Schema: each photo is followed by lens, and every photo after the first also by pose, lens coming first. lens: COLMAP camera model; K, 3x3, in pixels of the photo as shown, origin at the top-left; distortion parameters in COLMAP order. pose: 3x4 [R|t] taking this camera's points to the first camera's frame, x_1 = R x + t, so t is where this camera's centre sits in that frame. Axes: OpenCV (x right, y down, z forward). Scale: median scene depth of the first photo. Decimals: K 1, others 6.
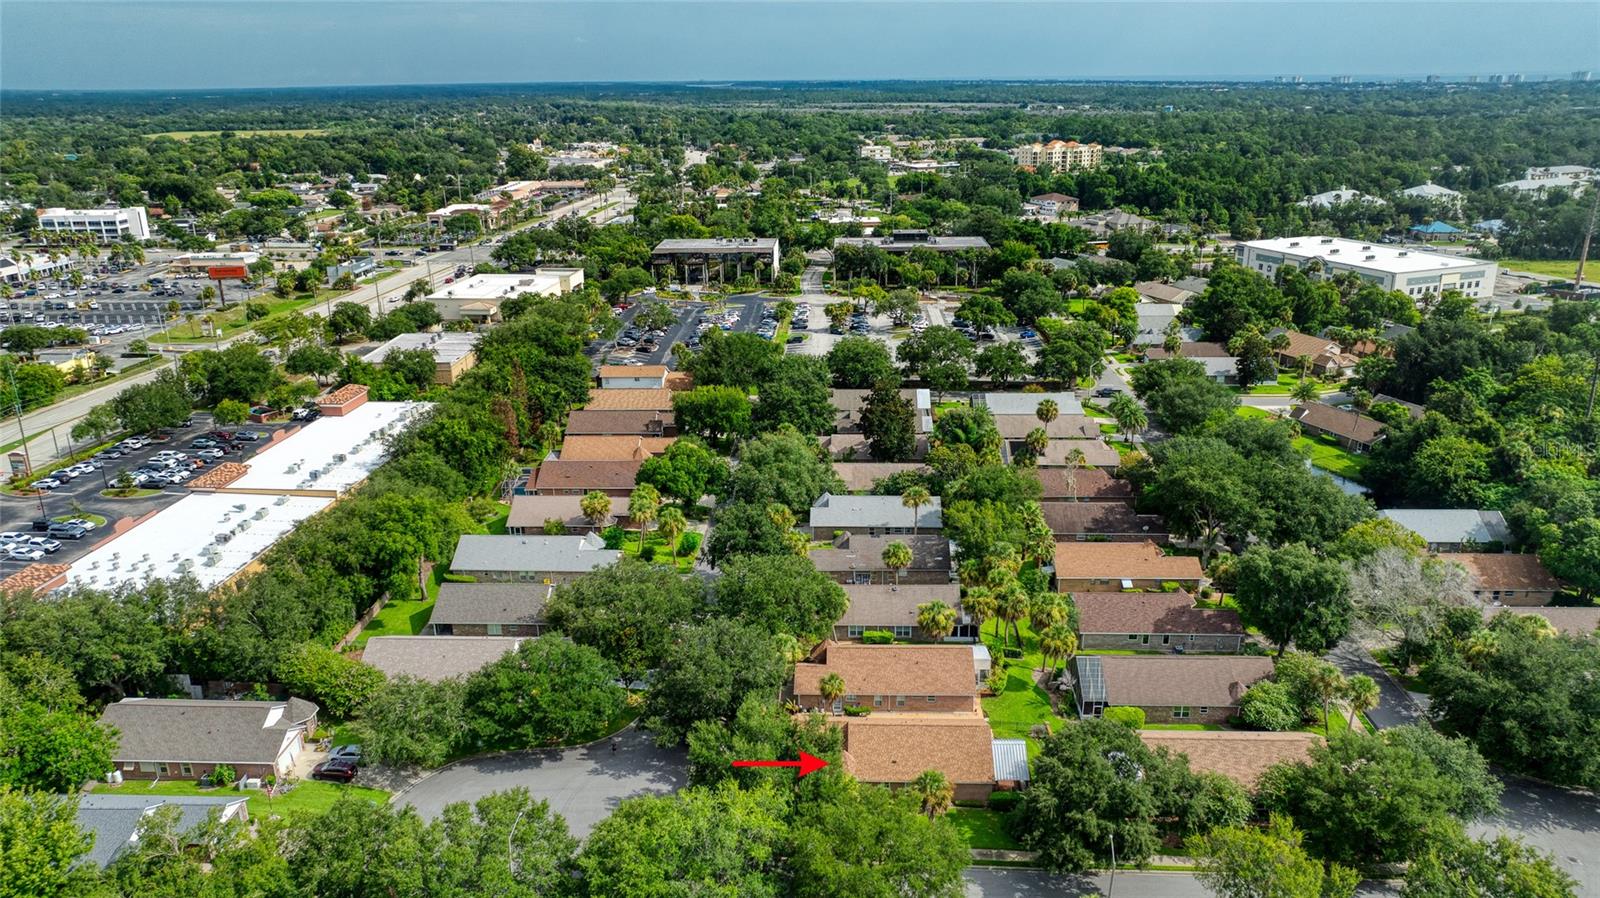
lens RADIAL K [[1131.0, 0, 803.1], [0, 1131.0, 449.7], [0, 0, 1]] dist [-0.015662, -0.000307]
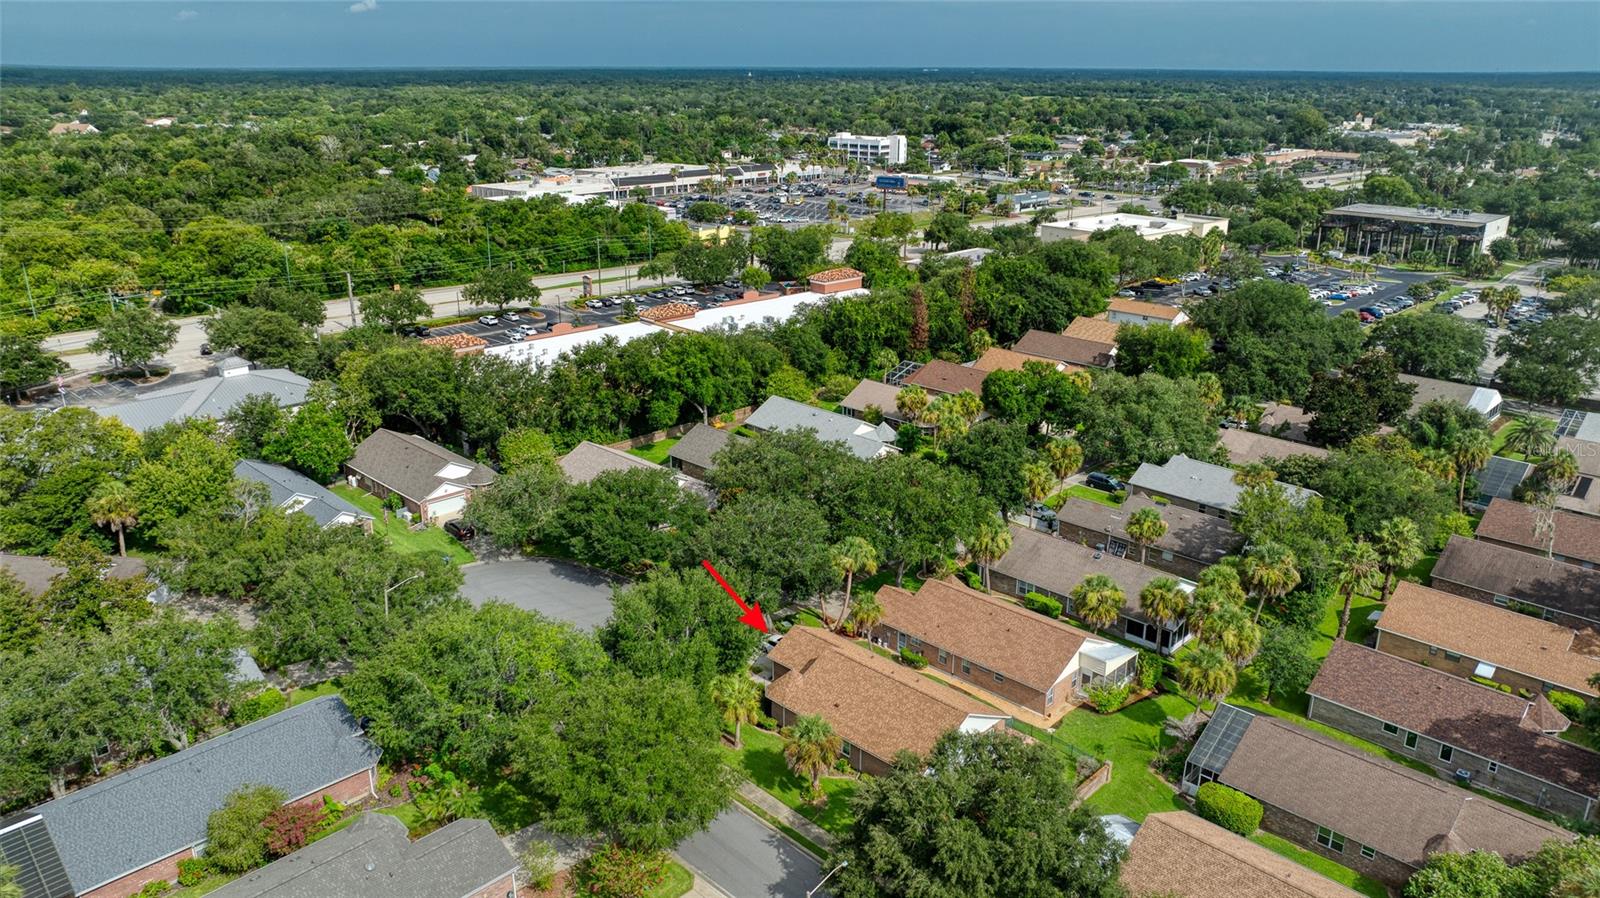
lens RADIAL K [[1135.3, 0, 800.0], [0, 1135.3, 449.0], [0, 0, 1]] dist [-0.036083, 0.043796]
pose [[0.745261, 0.230989, -0.625484, 0.337110], [-0.224727, 0.970207, 0.090533, 0.025073], [0.627761, 0.073093, 0.774967, 0.238122]]
